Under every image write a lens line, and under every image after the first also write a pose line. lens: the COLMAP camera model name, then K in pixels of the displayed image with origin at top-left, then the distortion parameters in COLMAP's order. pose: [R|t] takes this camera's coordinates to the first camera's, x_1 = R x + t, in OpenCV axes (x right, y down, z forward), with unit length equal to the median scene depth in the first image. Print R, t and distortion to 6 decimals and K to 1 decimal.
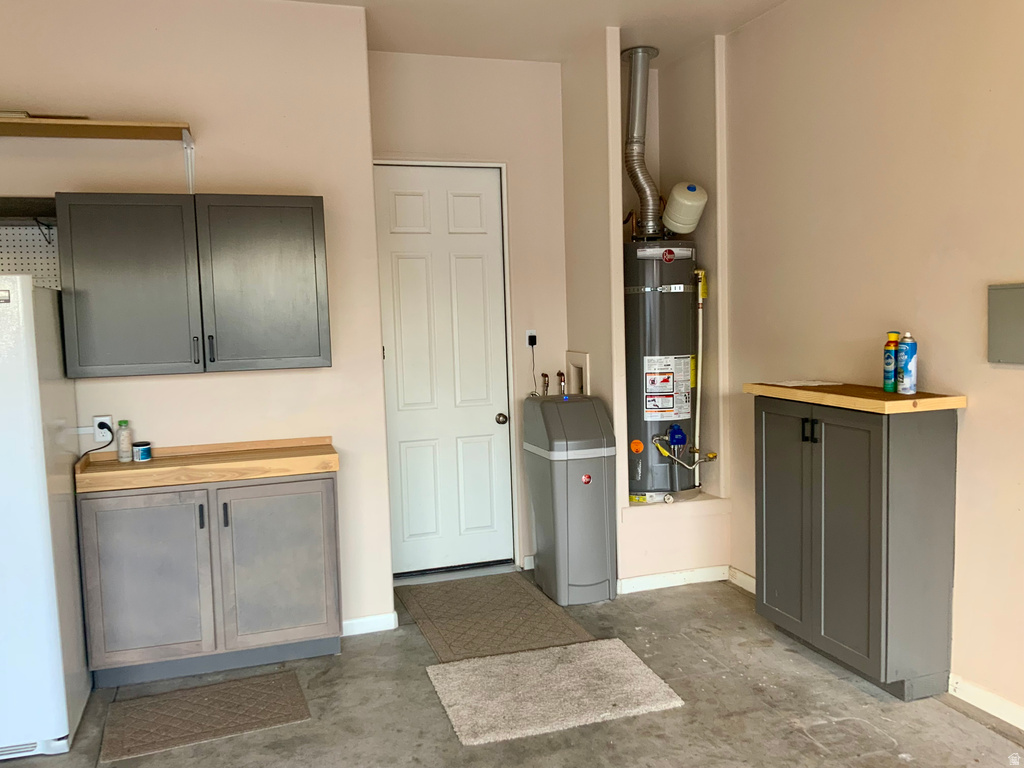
lens RADIAL K [[844.6, 0, 505.2], [0, 844.6, 381.6], [0, 0, 1]] dist [0.109001, -0.213800]
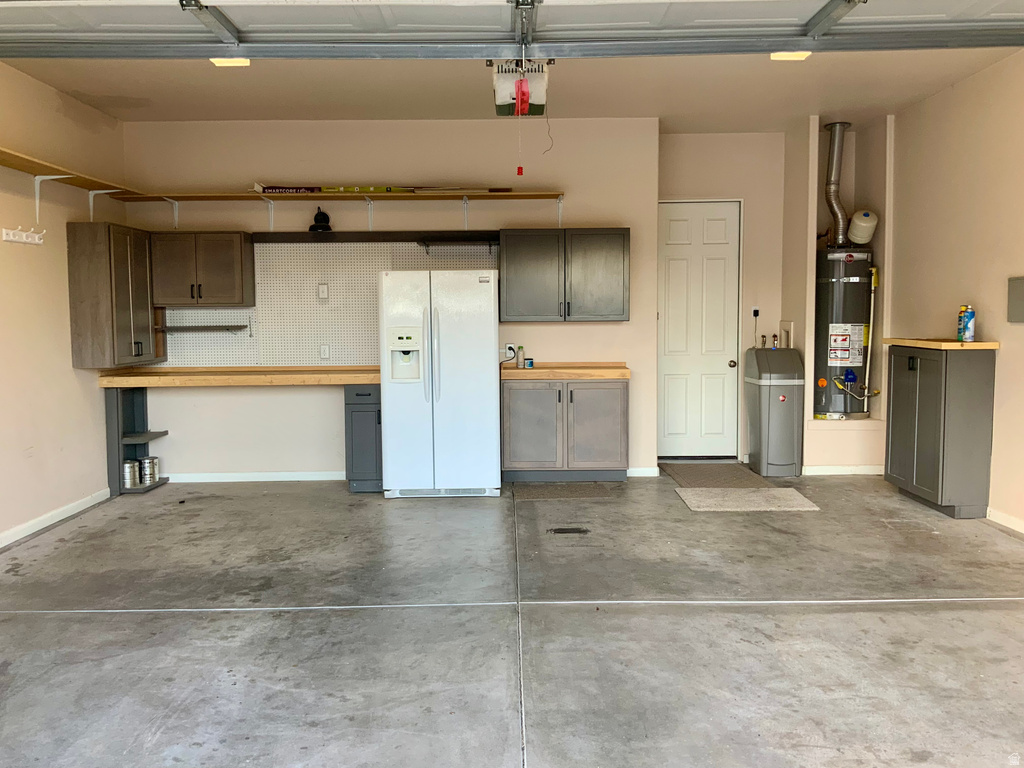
lens RADIAL K [[844.6, 0, 505.2], [0, 844.6, 381.6], [0, 0, 1]] dist [0.109001, -0.213800]
pose [[0.951073, 0.046971, -0.305375, 0.086052], [-0.045530, 0.998893, 0.011844, 0.086952], [0.305593, 0.002640, 0.952159, -0.681501]]
